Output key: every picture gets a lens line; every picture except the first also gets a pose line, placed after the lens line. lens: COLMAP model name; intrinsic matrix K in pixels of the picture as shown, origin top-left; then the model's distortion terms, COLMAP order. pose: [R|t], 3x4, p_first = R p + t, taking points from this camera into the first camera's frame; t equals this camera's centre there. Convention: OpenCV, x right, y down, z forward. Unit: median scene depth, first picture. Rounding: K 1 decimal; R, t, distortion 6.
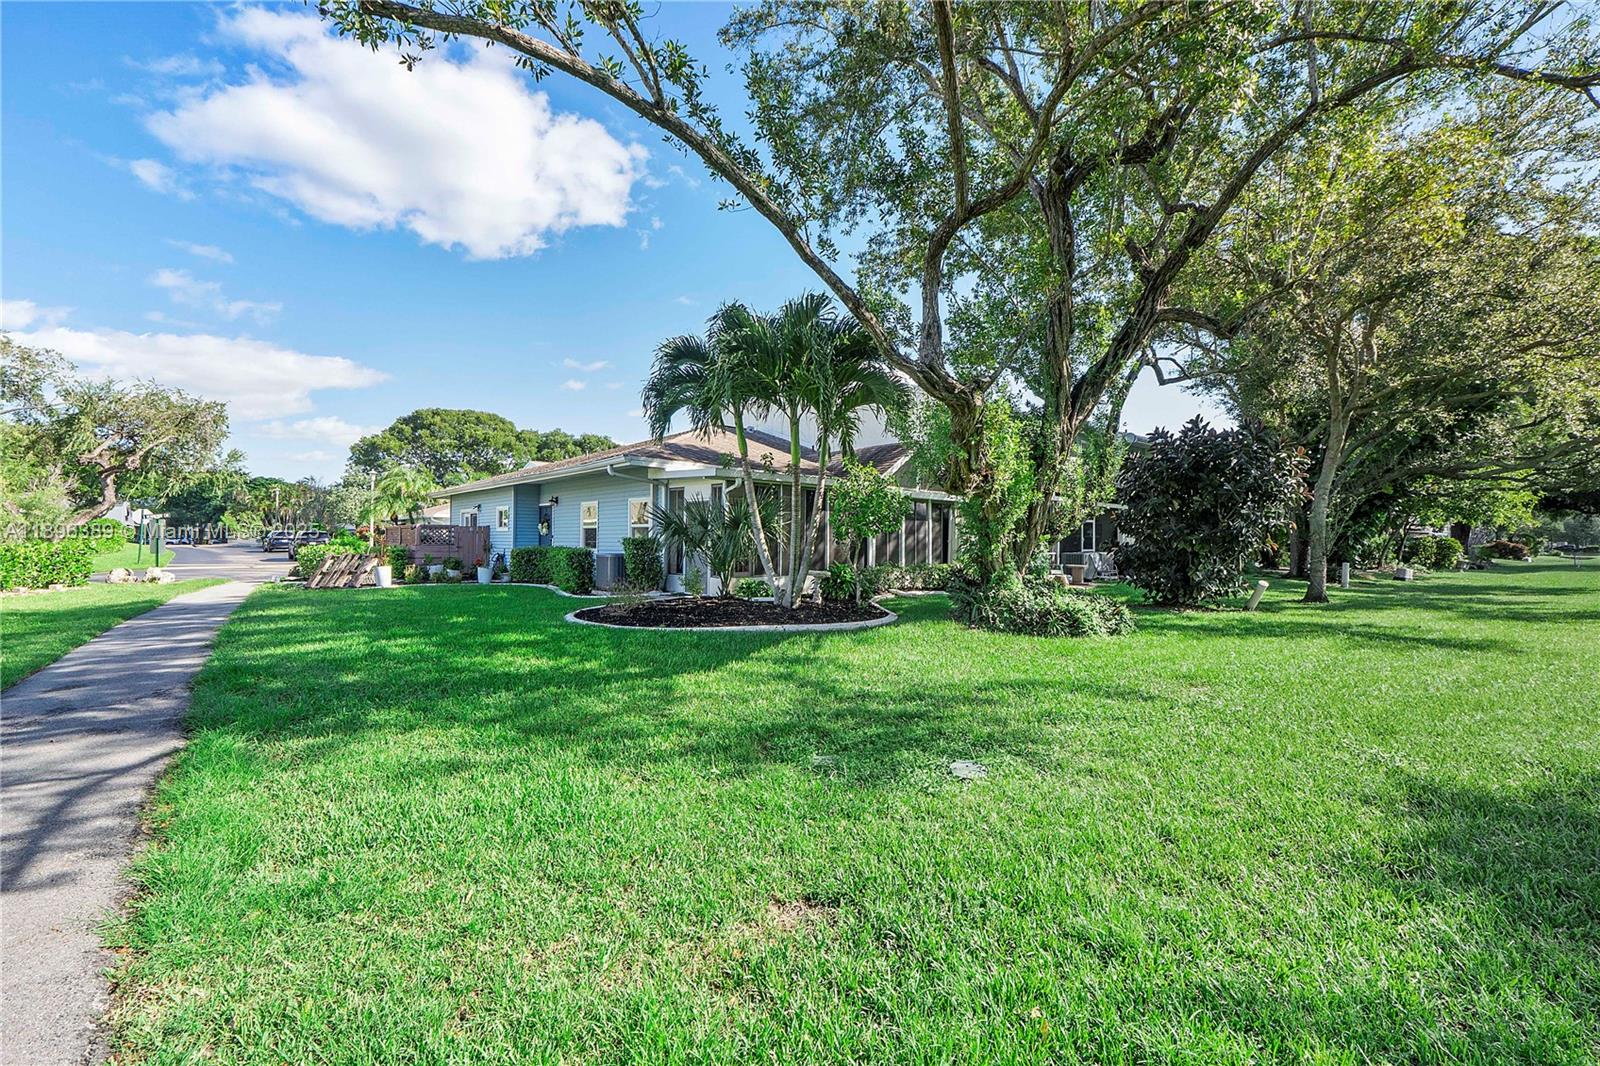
lens RADIAL K [[671.9, 0, 795.5], [0, 671.9, 528.1], [0, 0, 1]] dist [-0.010993, 0.000897]
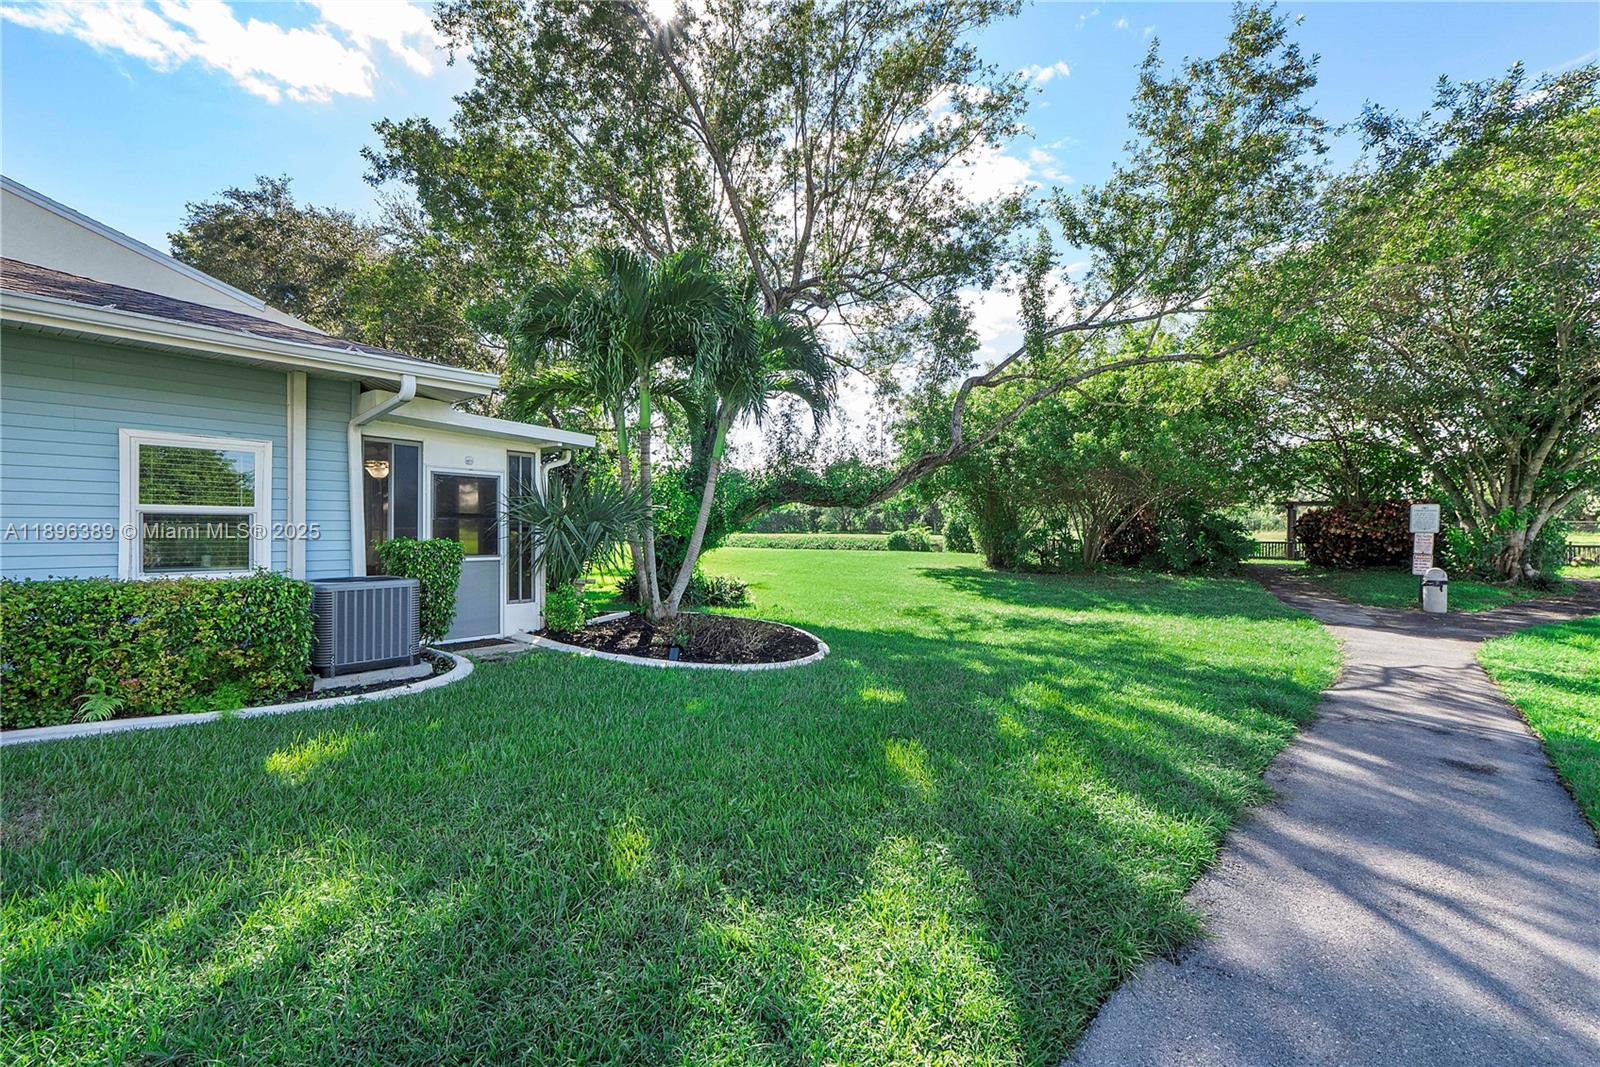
lens RADIAL K [[671.9, 0, 795.5], [0, 671.9, 528.6], [0, 0, 1]] dist [-0.010993, 0.000897]
pose [[-0.163507, -0.003574, 0.986536, -0.172928], [-0.024418, 0.999702, -0.000426, -0.000267], [-0.986240, -0.024159, -0.163546, 0.189914]]
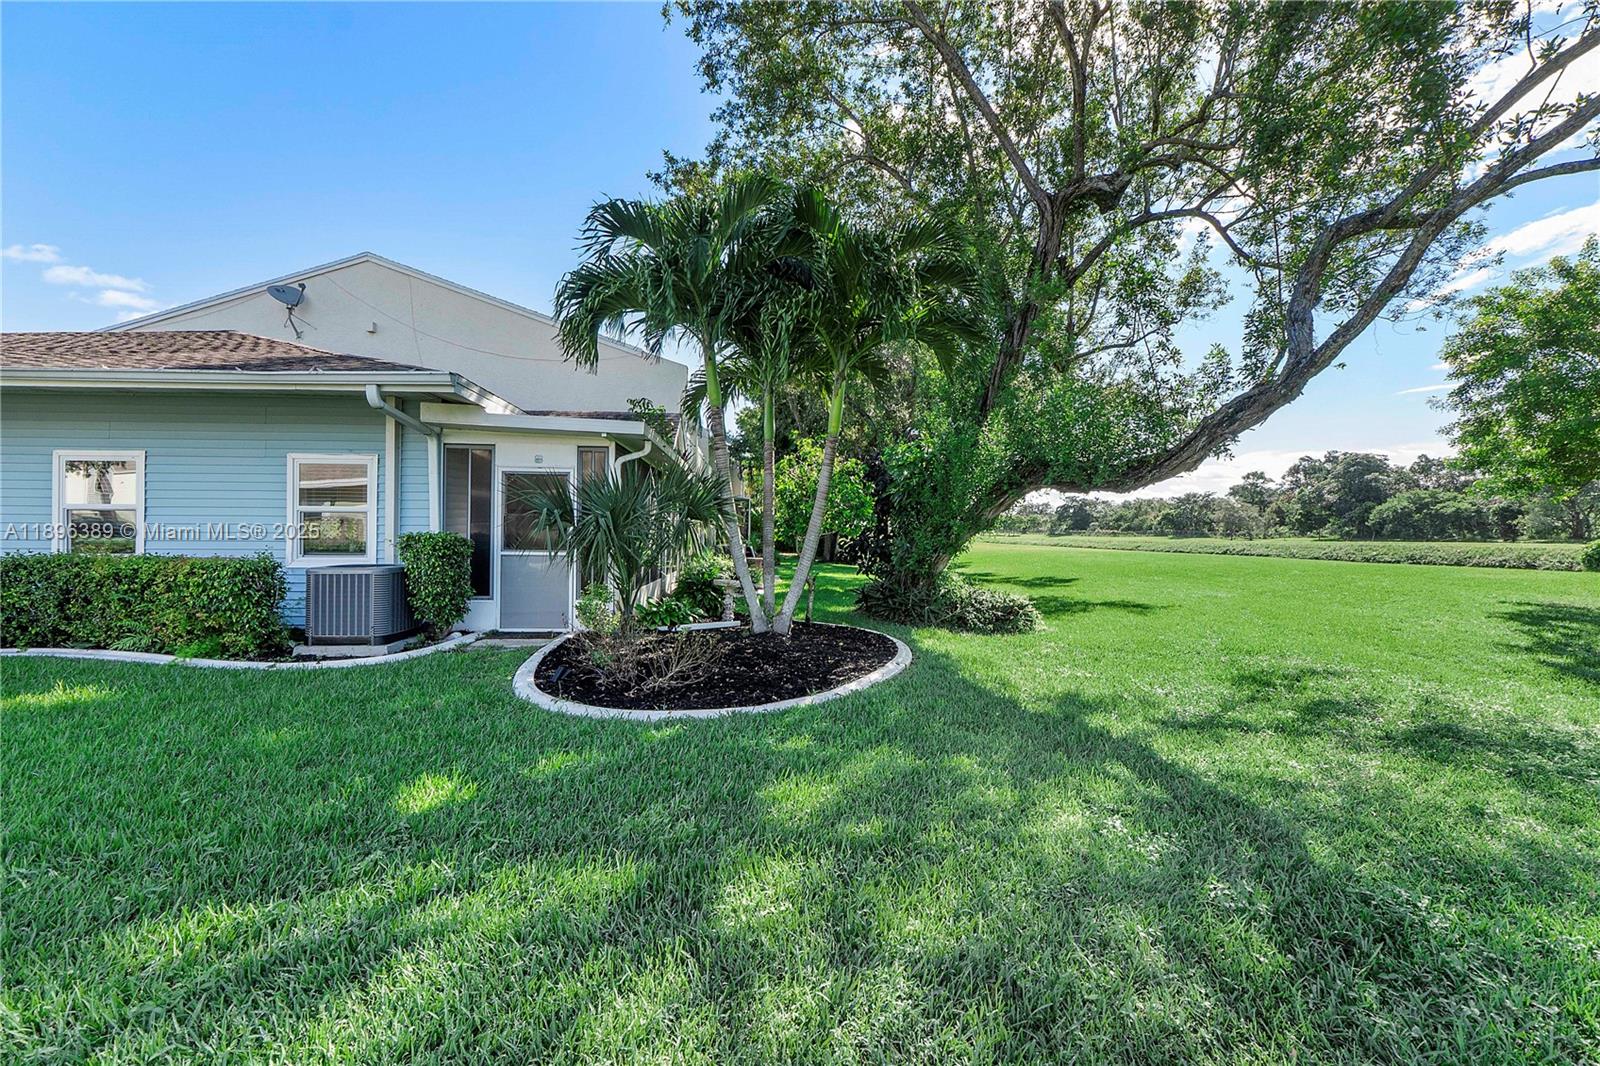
lens RADIAL K [[671.9, 0, 795.5], [0, 671.9, 528.1], [0, 0, 1]] dist [-0.010993, 0.000897]
pose [[0.615216, 0.005090, 0.788342, -0.108580], [-0.019276, 0.999777, 0.008587, -0.000142], [-0.788123, -0.020479, 0.615177, 0.105875]]
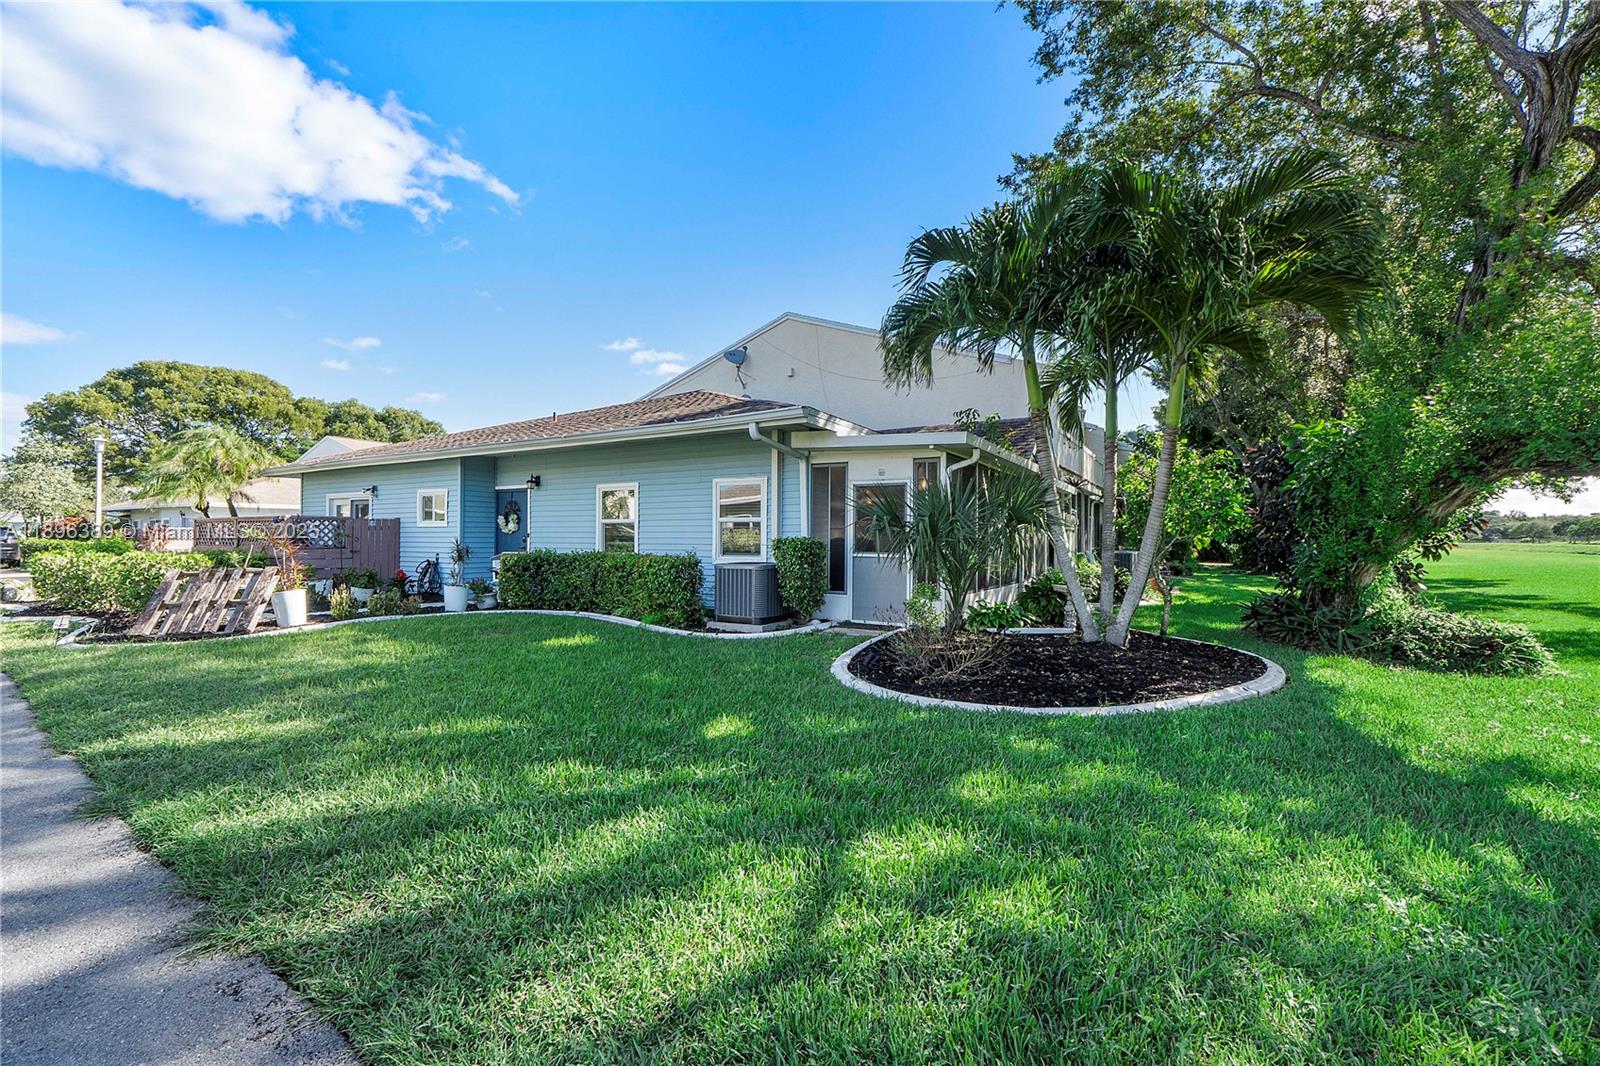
lens RADIAL K [[670.0, 0, 800.0], [0, 670.0, 533.0], [0, 0, 1]] dist [-0.014170, -0.000009]
pose [[0.953384, 0.001723, 0.301754, -0.097860], [-0.005685, 0.999909, 0.012251, 0.000183], [-0.301705, -0.013395, 0.953307, 0.089595]]
